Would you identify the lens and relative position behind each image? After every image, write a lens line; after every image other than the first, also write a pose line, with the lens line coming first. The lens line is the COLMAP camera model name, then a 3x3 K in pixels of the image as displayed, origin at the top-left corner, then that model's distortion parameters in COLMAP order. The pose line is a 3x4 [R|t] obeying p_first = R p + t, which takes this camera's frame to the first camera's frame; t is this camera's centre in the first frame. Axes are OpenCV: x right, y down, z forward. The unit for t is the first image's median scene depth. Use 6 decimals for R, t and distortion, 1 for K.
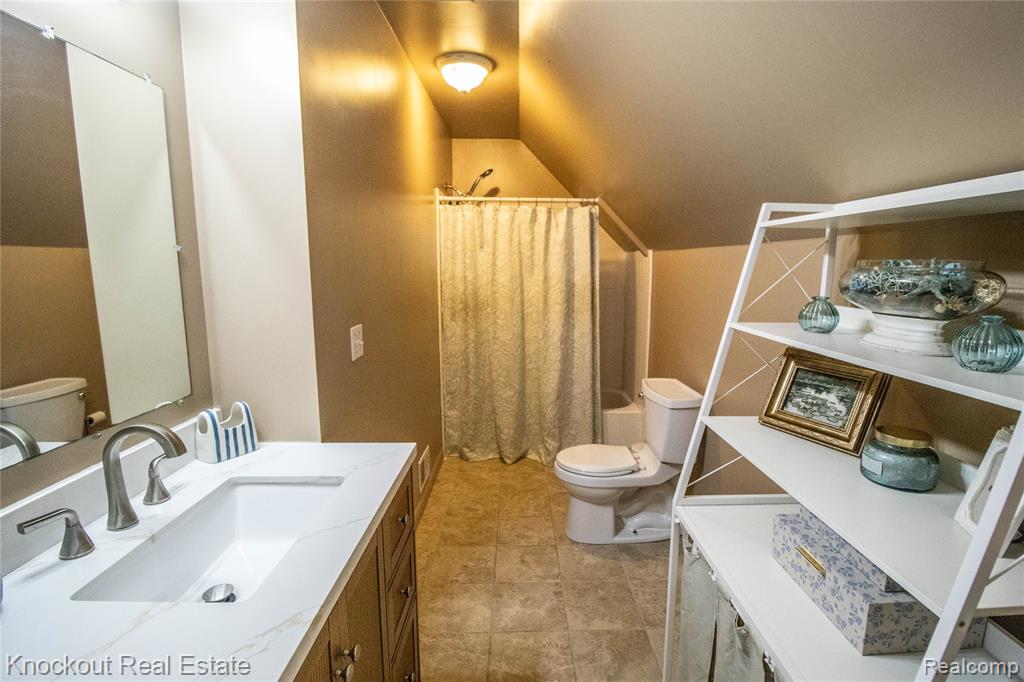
lens RADIAL K [[489.7, 0, 510.2], [0, 489.7, 346.1], [0, 0, 1]] dist [-0.018778, -0.004841]
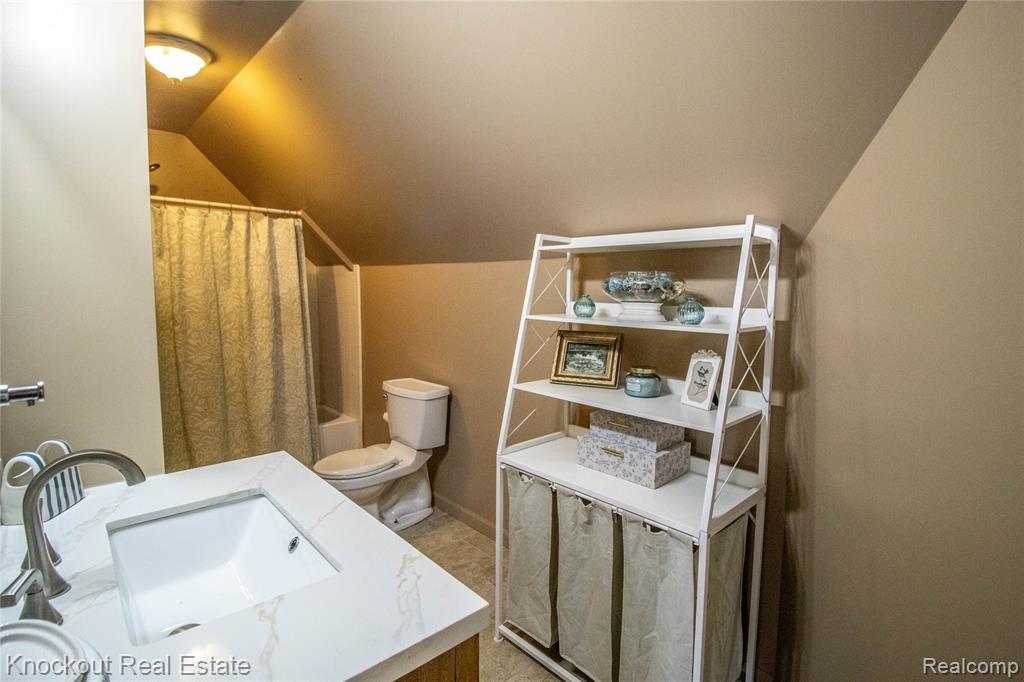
lens RADIAL K [[489.7, 0, 517.6], [0, 489.7, 335.7], [0, 0, 1]] dist [-0.018778, -0.004841]
pose [[0.749000, -0.057662, 0.660056, -0.485678], [0.095008, 0.995258, -0.020866, 0.036670], [-0.655723, 0.078339, 0.750926, -0.048401]]
